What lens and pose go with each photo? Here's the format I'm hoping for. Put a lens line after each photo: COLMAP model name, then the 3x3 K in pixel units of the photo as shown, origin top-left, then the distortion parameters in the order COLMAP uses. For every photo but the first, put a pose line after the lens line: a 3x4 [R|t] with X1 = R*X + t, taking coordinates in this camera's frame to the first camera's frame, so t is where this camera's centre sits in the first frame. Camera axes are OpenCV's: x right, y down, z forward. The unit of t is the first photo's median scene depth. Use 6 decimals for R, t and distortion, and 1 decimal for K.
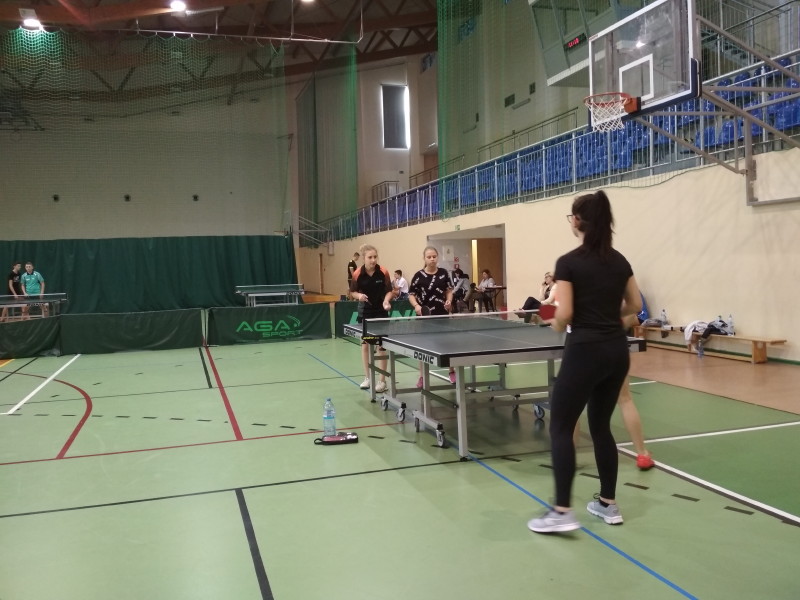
lens RADIAL K [[712.4, 0, 400.0], [0, 712.4, 300.0], [0, 0, 1]] dist [0.101674, -0.206849]
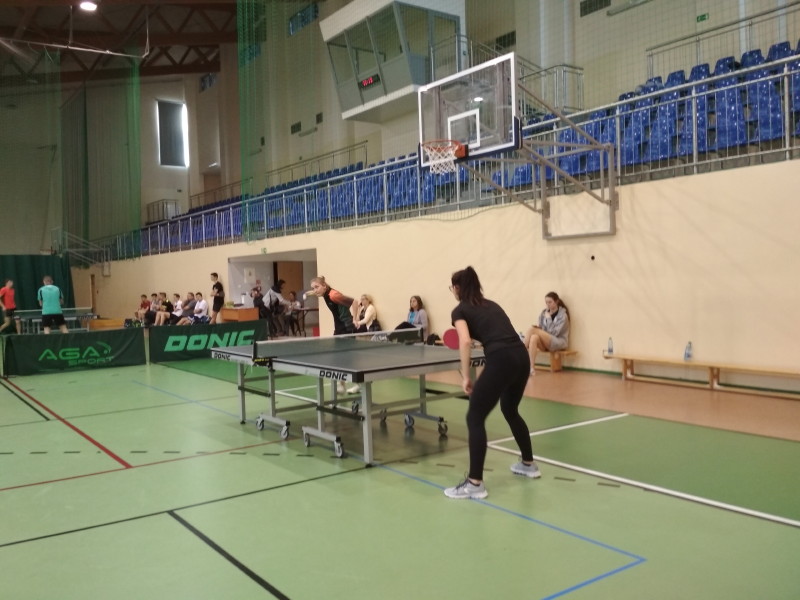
lens RADIAL K [[709.5, 0, 400.0], [0, 709.5, 300.0], [0, 0, 1]] dist [0.102004, -0.201853]
pose [[0.948459, -0.005660, 0.316848, -0.052432], [0.015135, 0.999509, -0.027451, -0.000838], [-0.316537, 0.030832, 0.948079, -0.017444]]
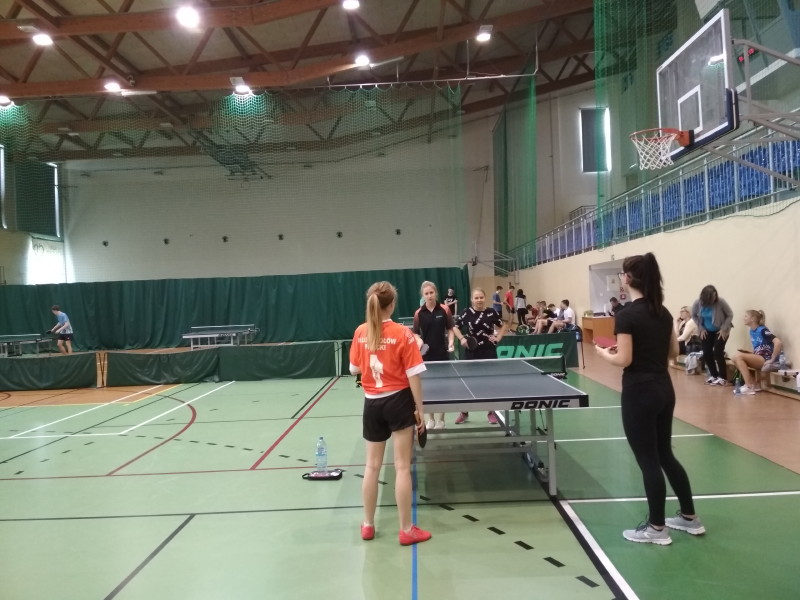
lens RADIAL K [[709.5, 0, 400.0], [0, 709.5, 300.0], [0, 0, 1]] dist [0.102004, -0.201853]
pose [[0.949651, -0.007543, -0.313218, 0.102014], [-0.003123, 0.999433, -0.033538, -0.010268], [0.313293, 0.032828, 0.949089, -0.001887]]
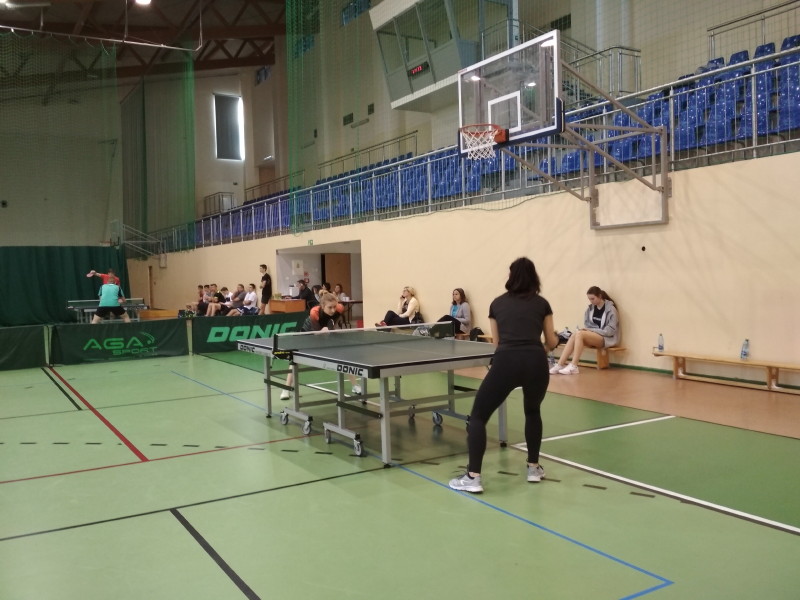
lens RADIAL K [[712.4, 0, 400.0], [0, 712.4, 300.0], [0, 0, 1]] dist [0.101674, -0.206849]
pose [[0.970703, -0.001604, 0.240278, -0.035496], [0.006326, 0.999802, -0.018883, -0.000345], [-0.240200, 0.019849, 0.970520, -0.007409]]
